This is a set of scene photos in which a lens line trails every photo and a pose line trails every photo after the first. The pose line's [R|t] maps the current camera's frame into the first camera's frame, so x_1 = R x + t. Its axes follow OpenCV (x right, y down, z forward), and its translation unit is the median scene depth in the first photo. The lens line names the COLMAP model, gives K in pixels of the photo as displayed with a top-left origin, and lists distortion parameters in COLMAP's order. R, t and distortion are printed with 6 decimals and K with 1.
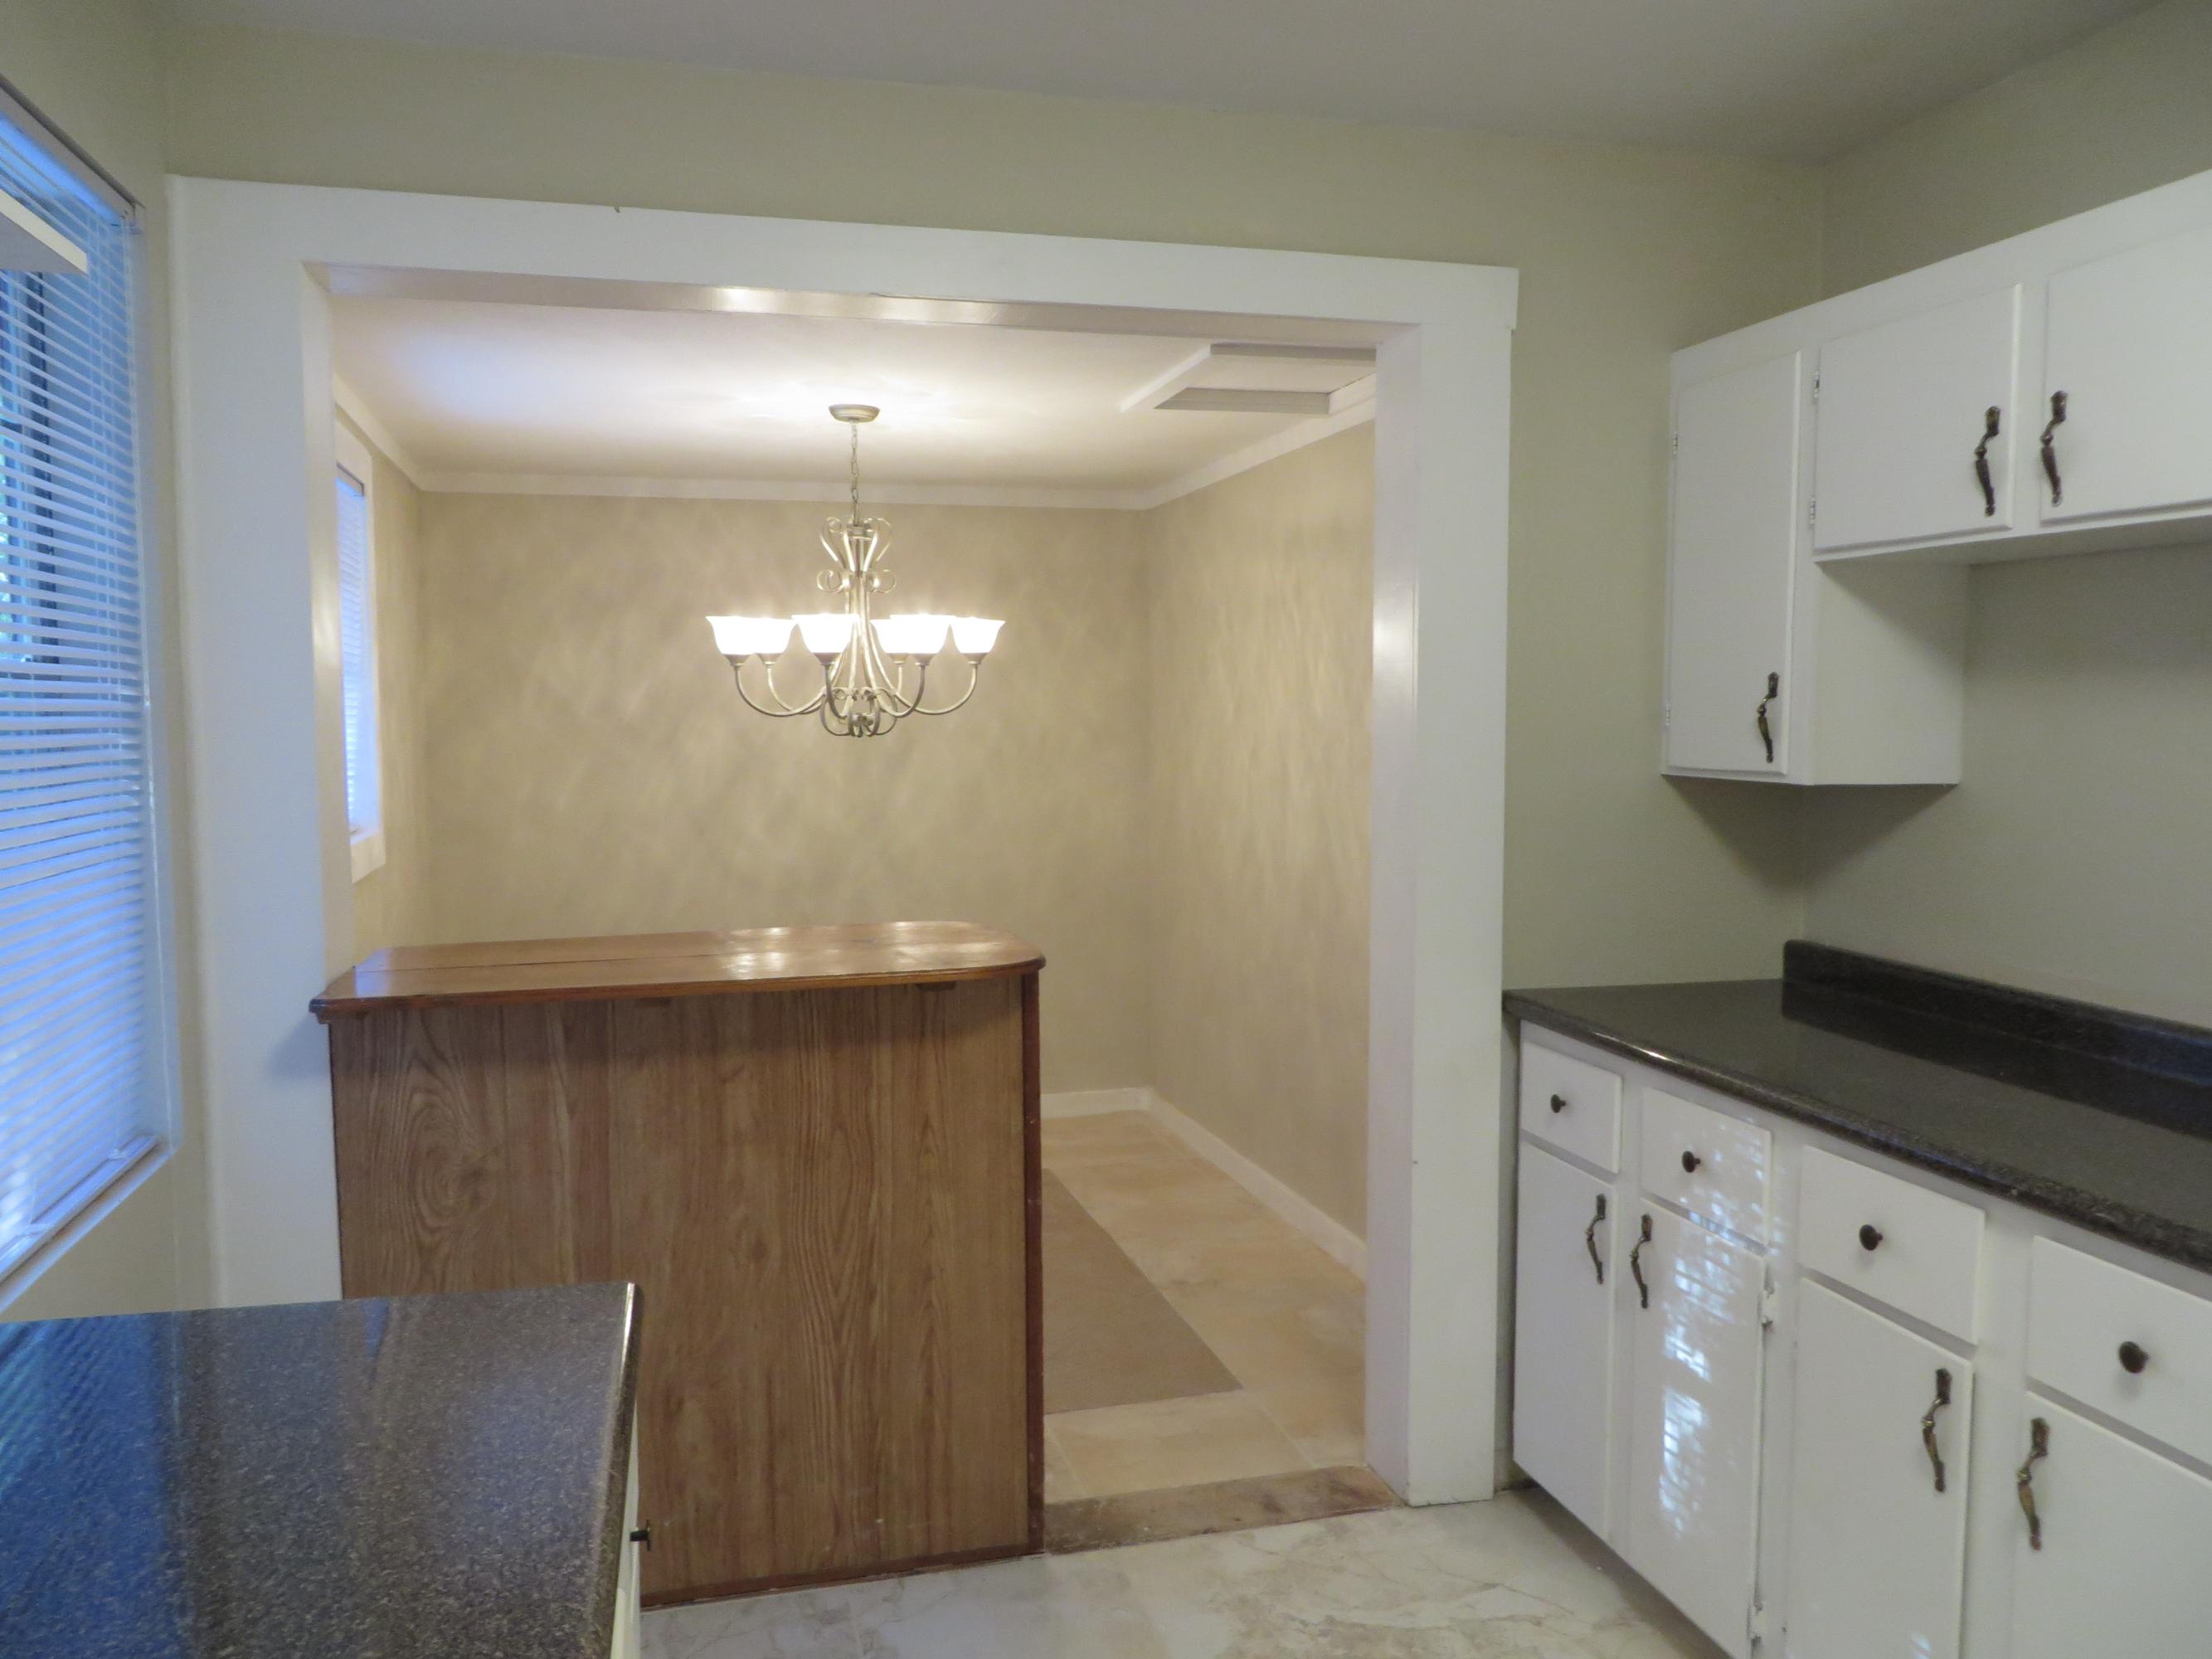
lens RADIAL K [[1638.2, 0, 1106.0], [0, 1638.2, 829.5], [0, 0, 1]] dist [-0.020786, -0.004889]
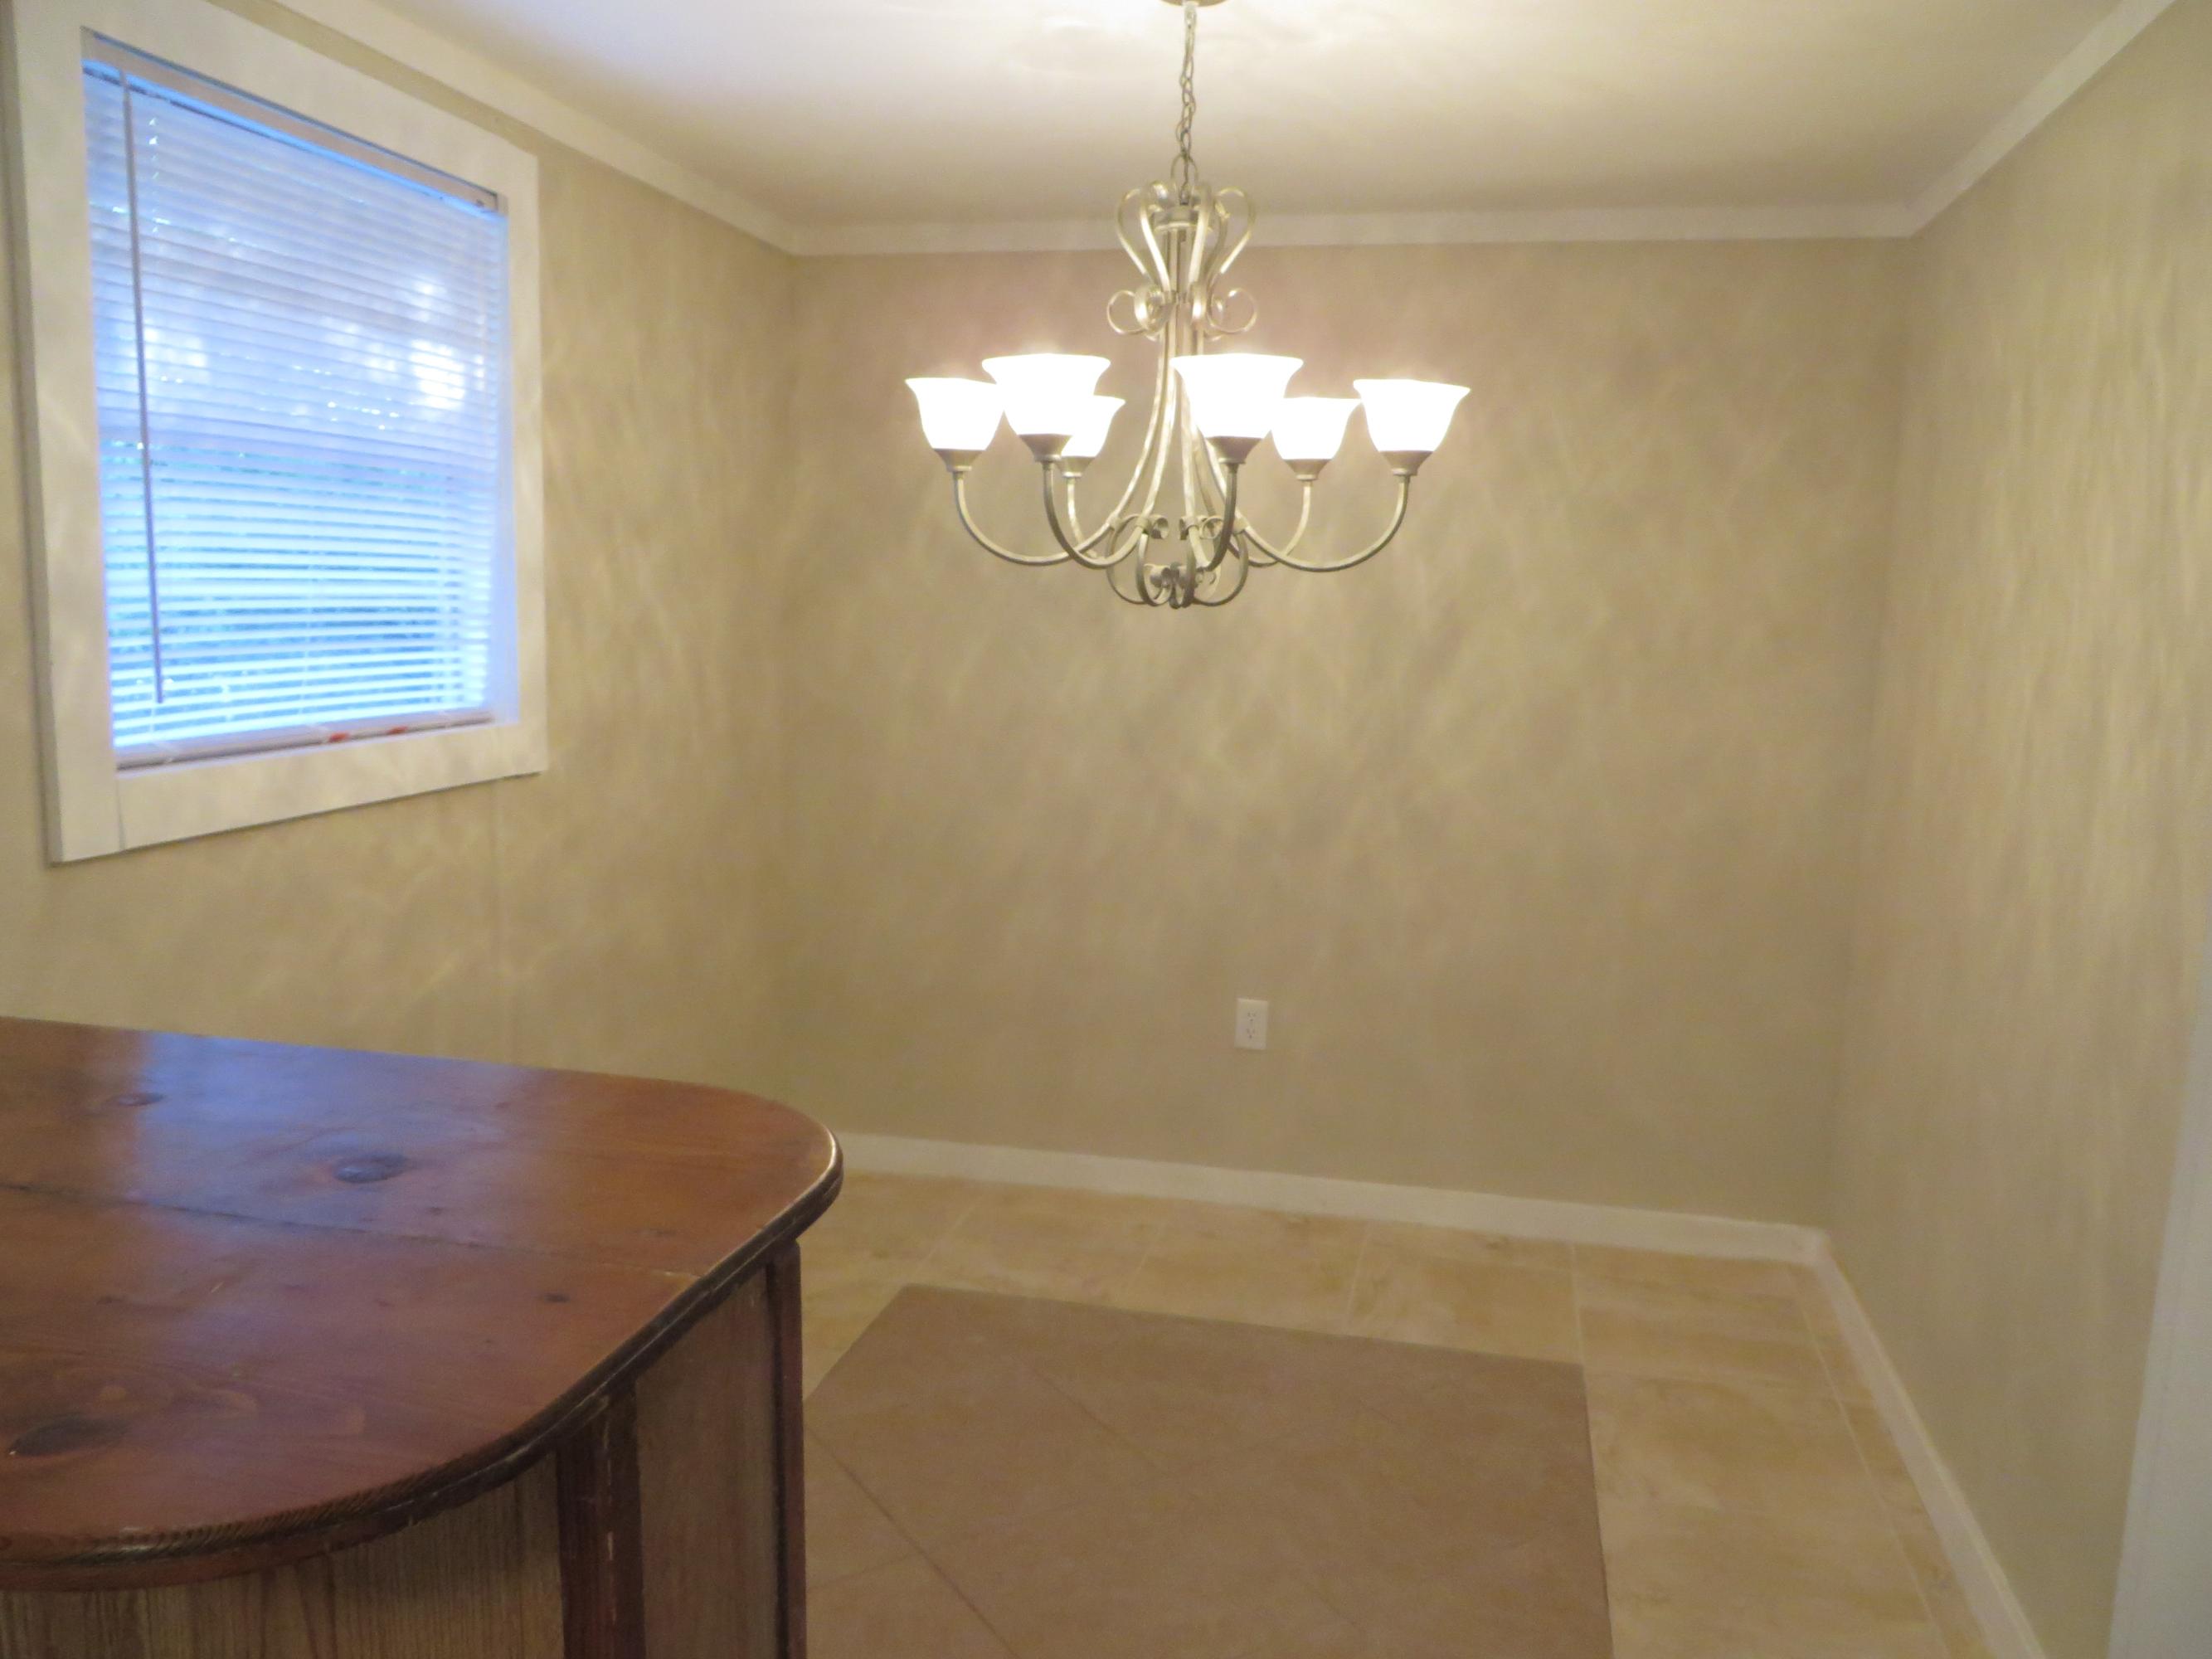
lens RADIAL K [[1674.2, 0, 1106.0], [0, 1674.2, 829.5], [0, 0, 1]] dist [-0.007917, -0.003559]
pose [[0.880551, 0.097240, -0.463869, 0.083872], [-0.068119, 0.994531, 0.079174, -0.023249], [0.469031, -0.038118, 0.882359, 0.447535]]
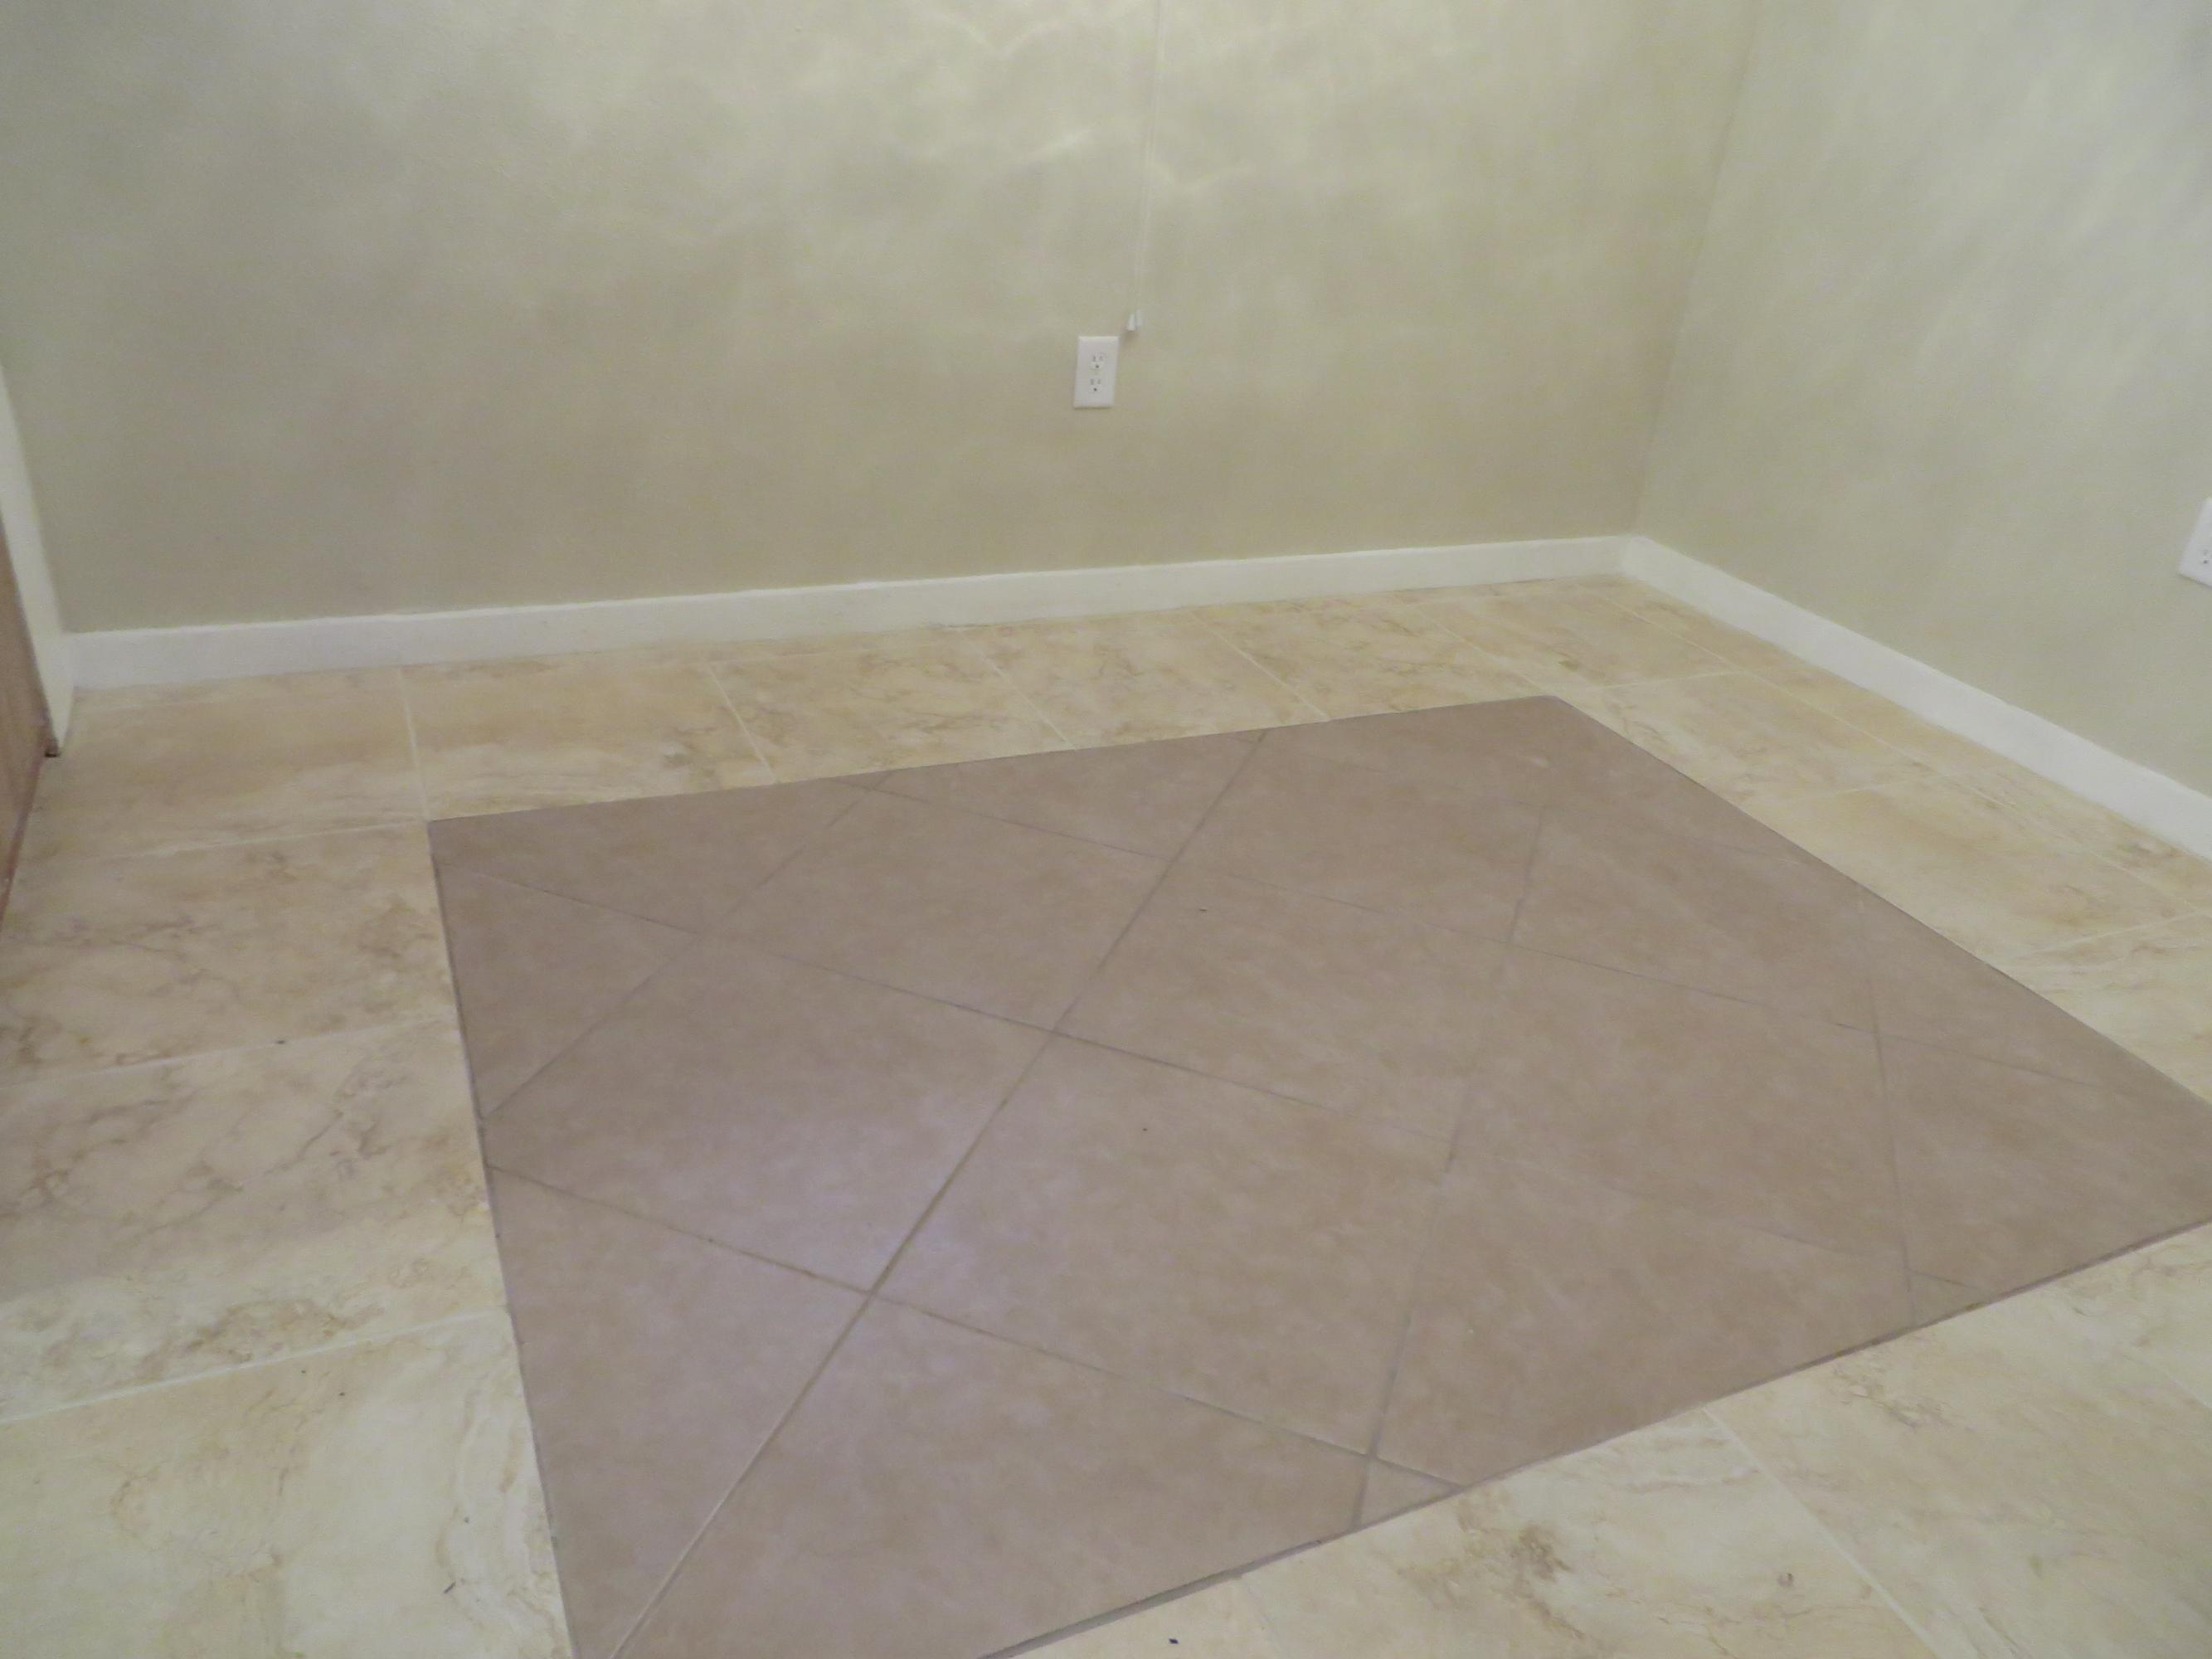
lens RADIAL K [[1638.2, 0, 1106.0], [0, 1638.2, 829.5], [0, 0, 1]] dist [-0.020786, -0.004889]
pose [[0.169777, 0.477517, -0.862063, 0.196442], [-0.166656, 0.876076, 0.452457, 0.039289], [0.971288, 0.066851, 0.228319, 0.756789]]
